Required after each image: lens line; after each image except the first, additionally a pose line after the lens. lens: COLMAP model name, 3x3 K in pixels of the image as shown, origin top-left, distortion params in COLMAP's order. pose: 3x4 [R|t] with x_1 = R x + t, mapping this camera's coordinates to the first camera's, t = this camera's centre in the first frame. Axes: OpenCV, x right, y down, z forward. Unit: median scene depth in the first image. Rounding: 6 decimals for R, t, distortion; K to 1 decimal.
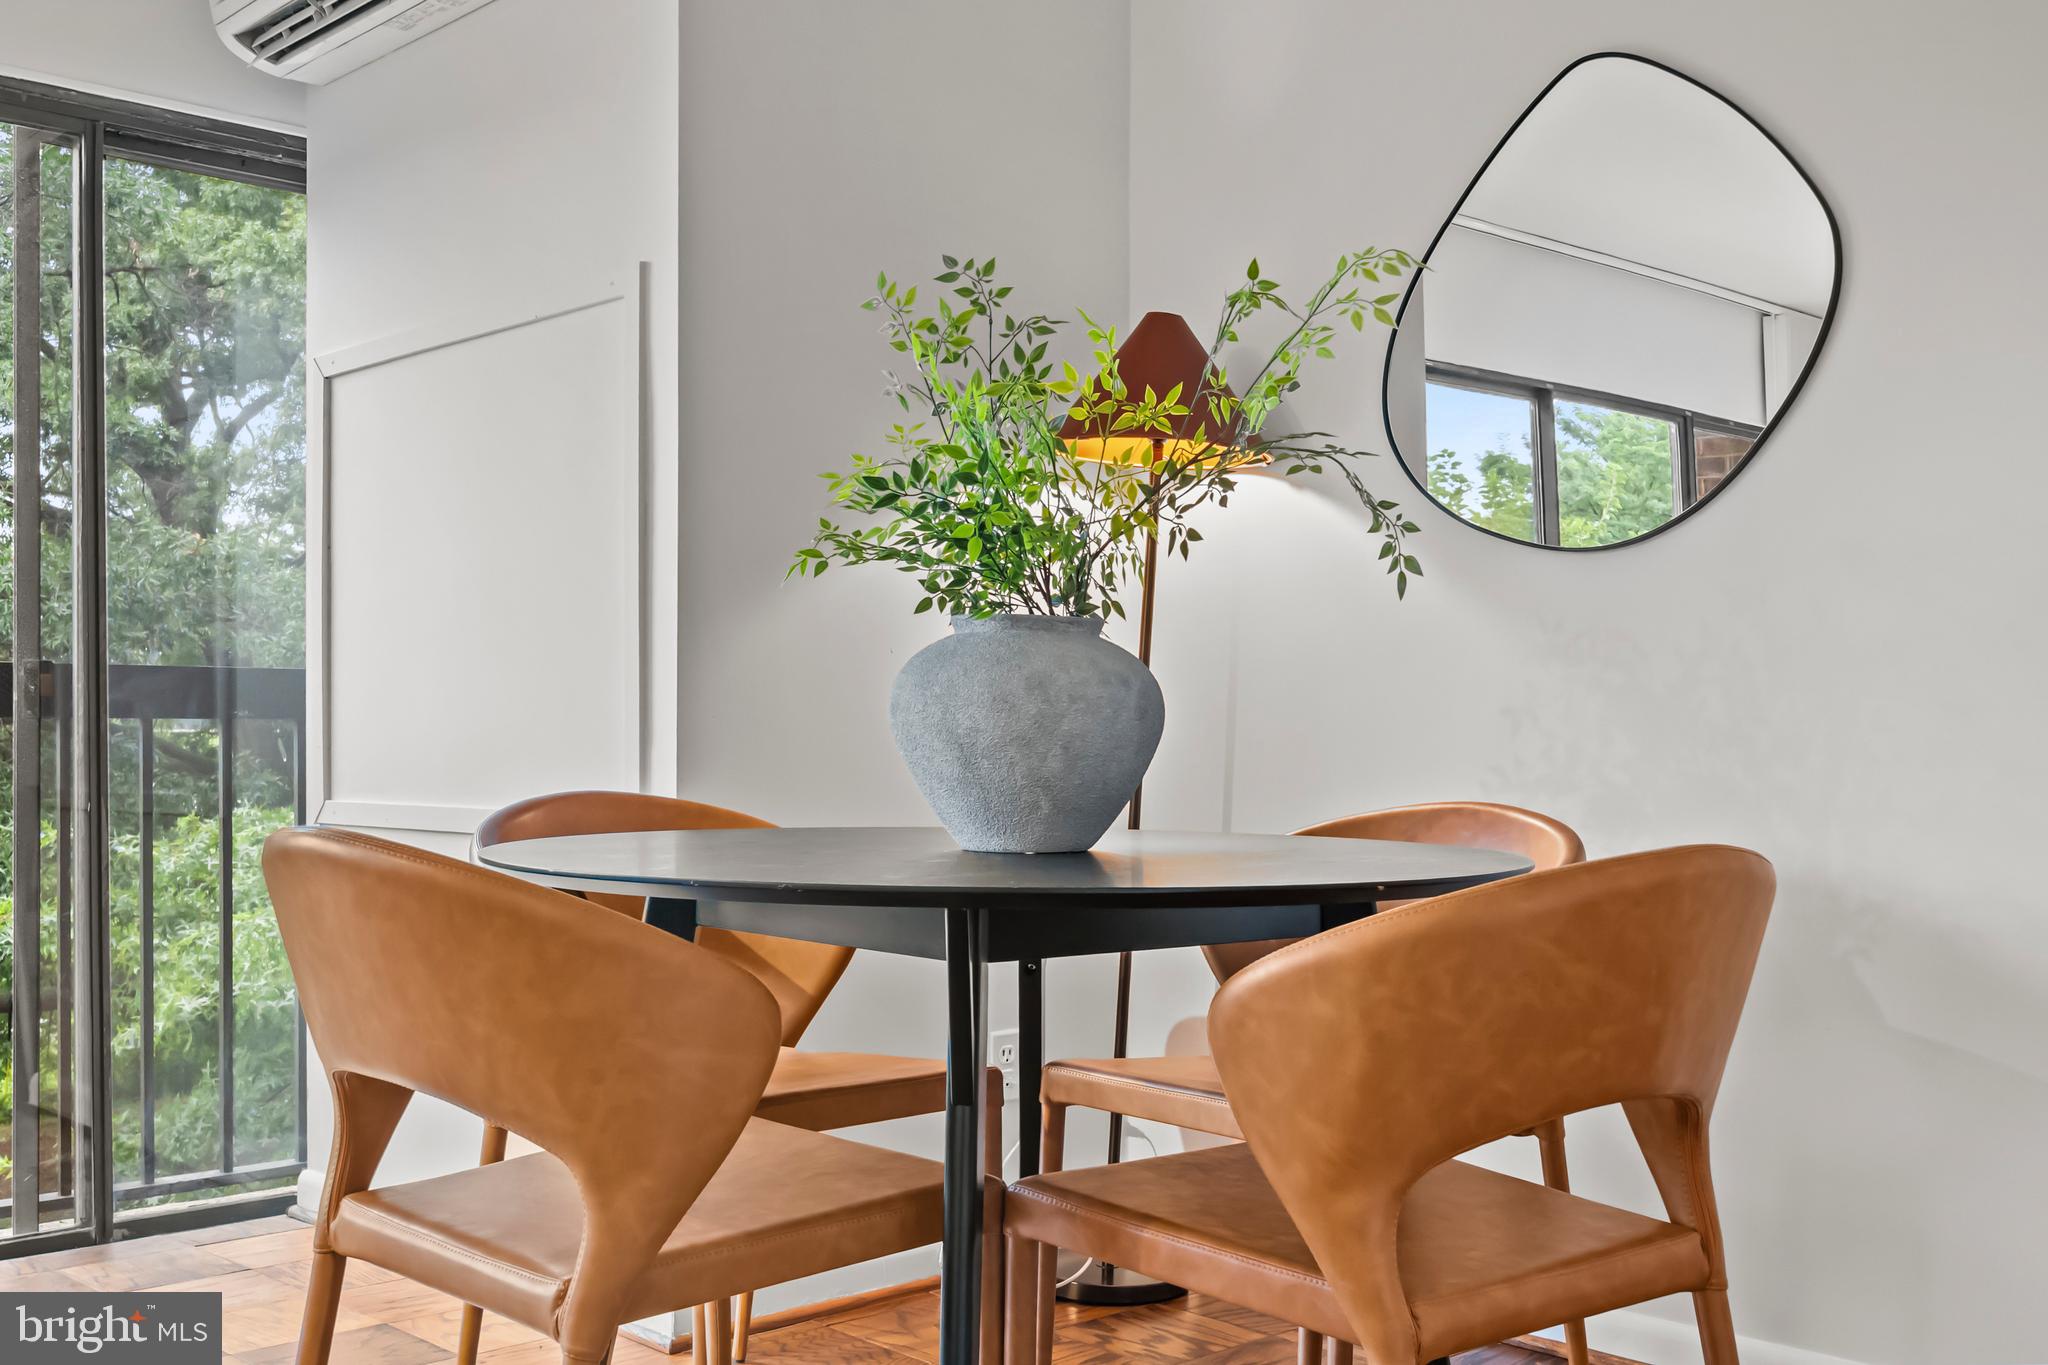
lens RADIAL K [[2083.5, 0, 1027.8], [0, 2083.5, 731.3], [0, 0, 1]] dist [0.003348, -0.003146]
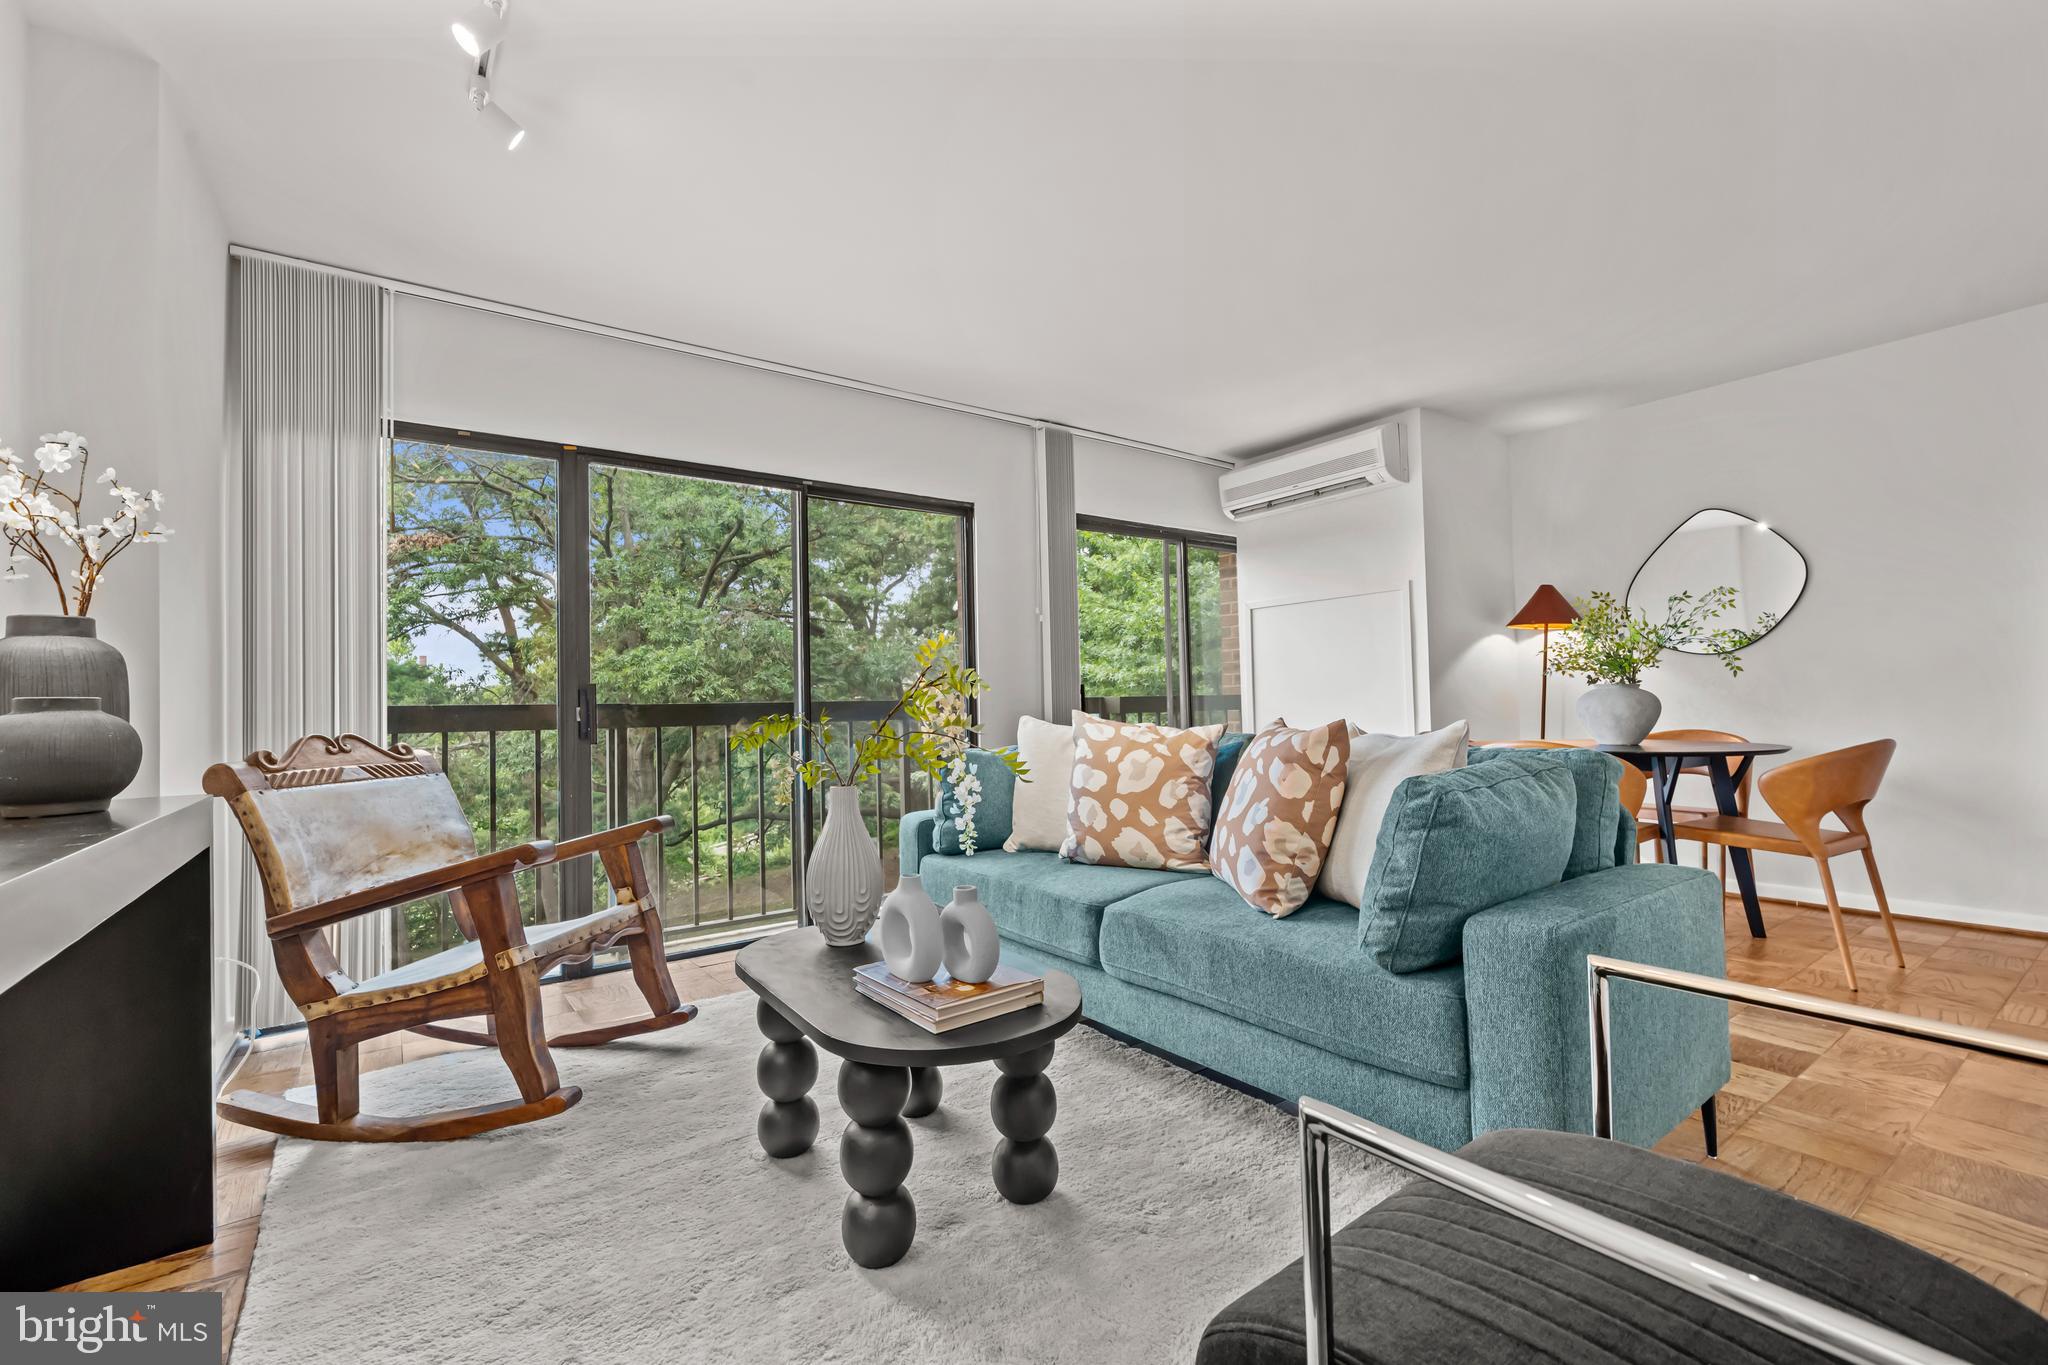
lens RADIAL K [[866.3, 0, 1024.0], [0, 866.3, 682.5], [0, 0, 1]] dist [-0.001140, -0.000368]
pose [[0.990284, -0.025420, -0.136718, -0.494873], [0.022264, 0.999450, -0.024559, -0.024267], [0.137267, 0.021277, 0.990306, -0.417310]]
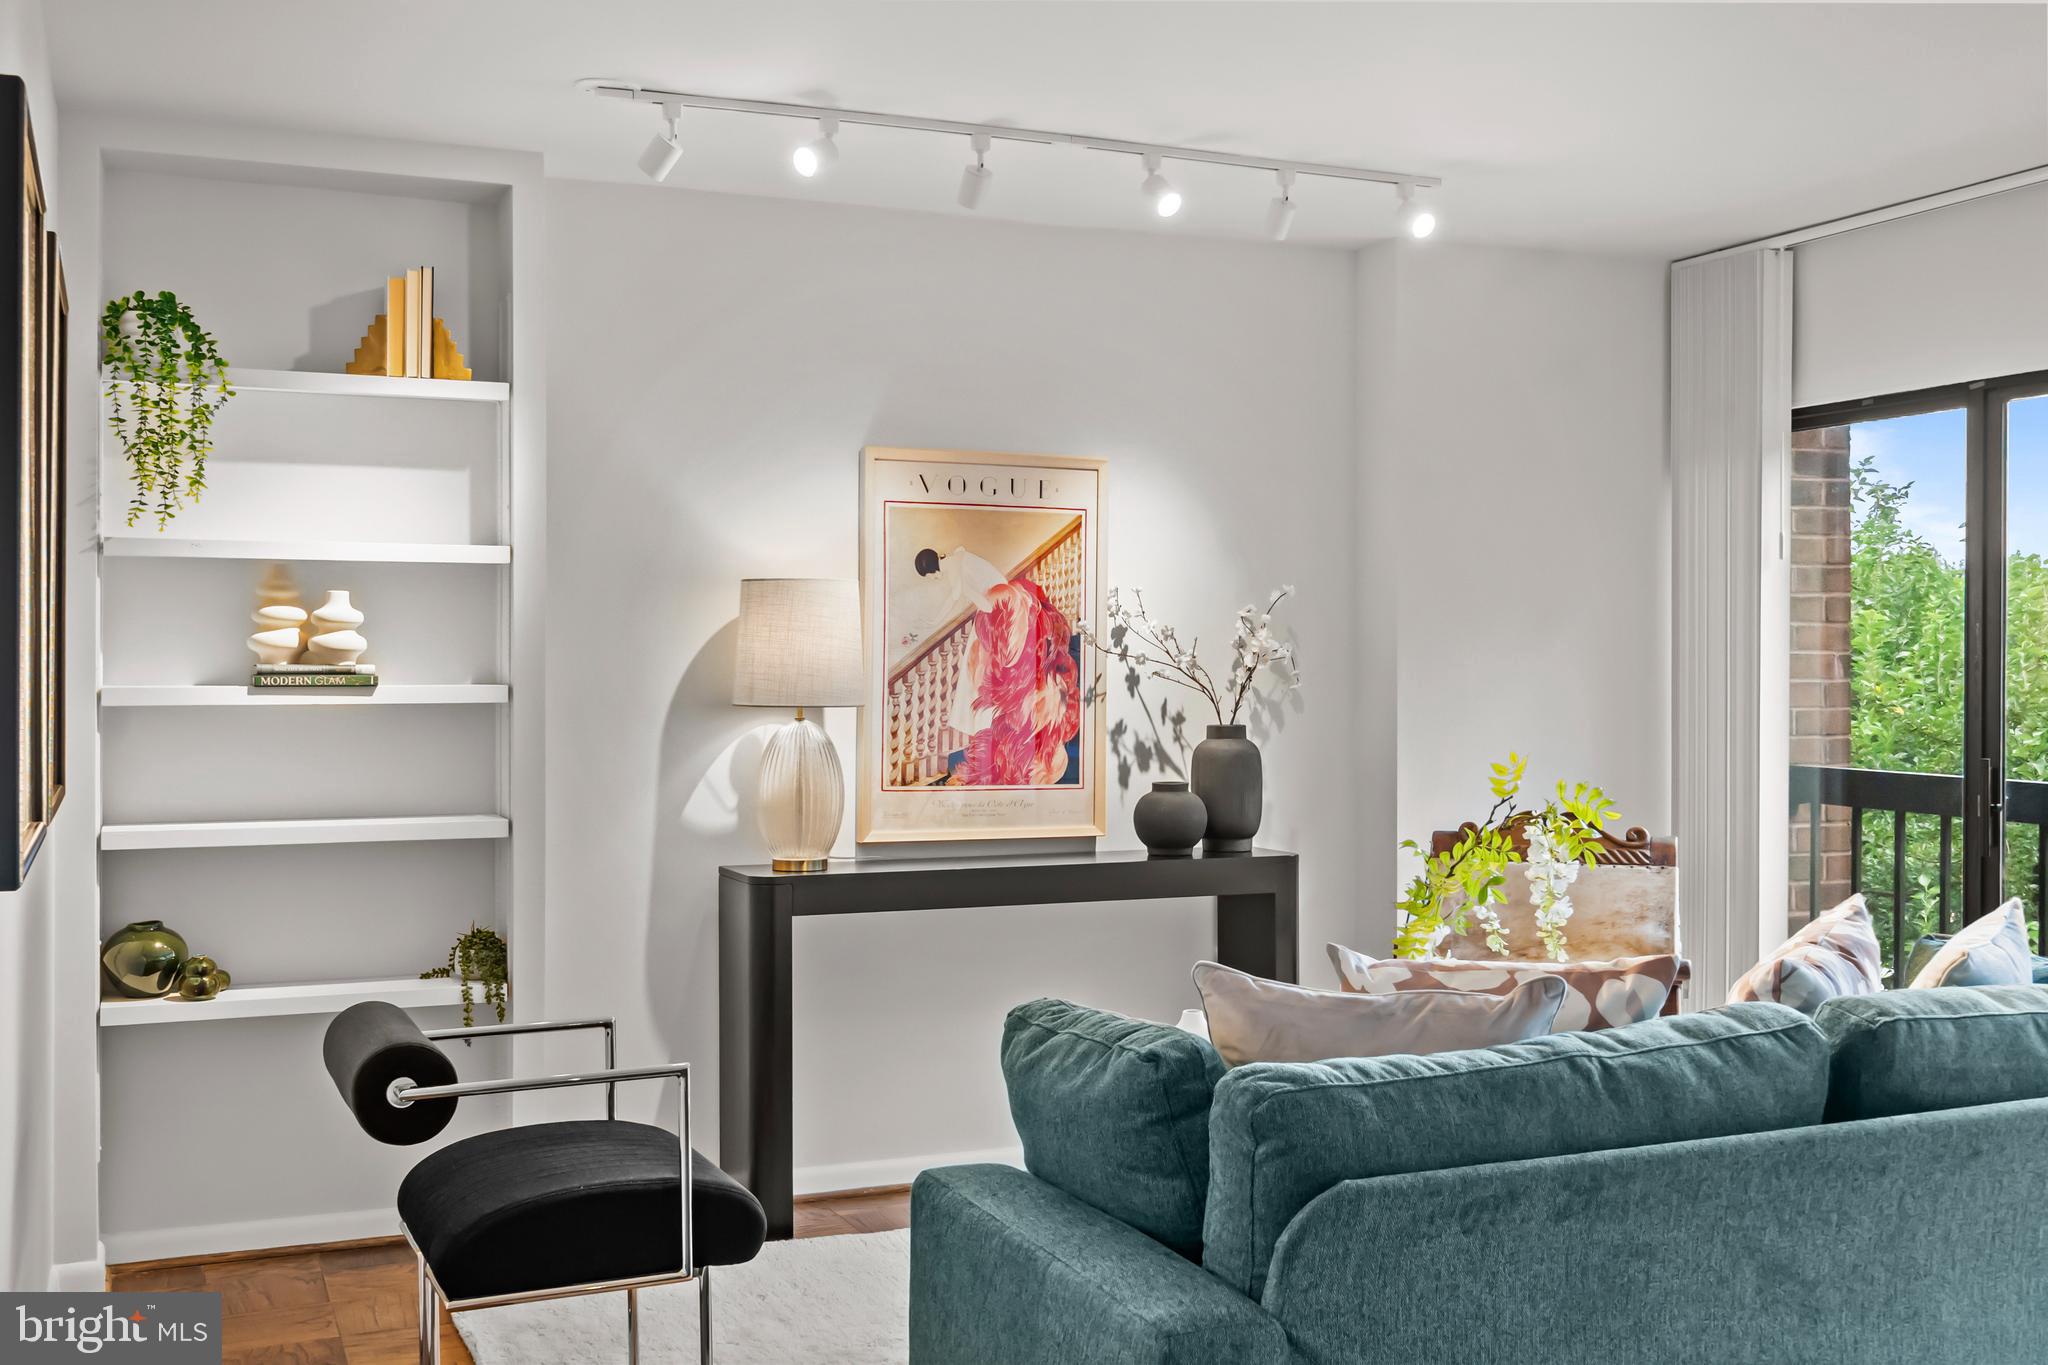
lens RADIAL K [[2055.3, 0, 1027.3], [0, 2055.3, 661.8], [0, 0, 1]] dist [0.000250, -0.001011]
pose [[-0.355015, -0.001641, -0.934859, 0.358363], [0.000115, 0.999998, -0.001799, -0.111365], [0.934861, -0.000746, -0.355014, 0.262303]]
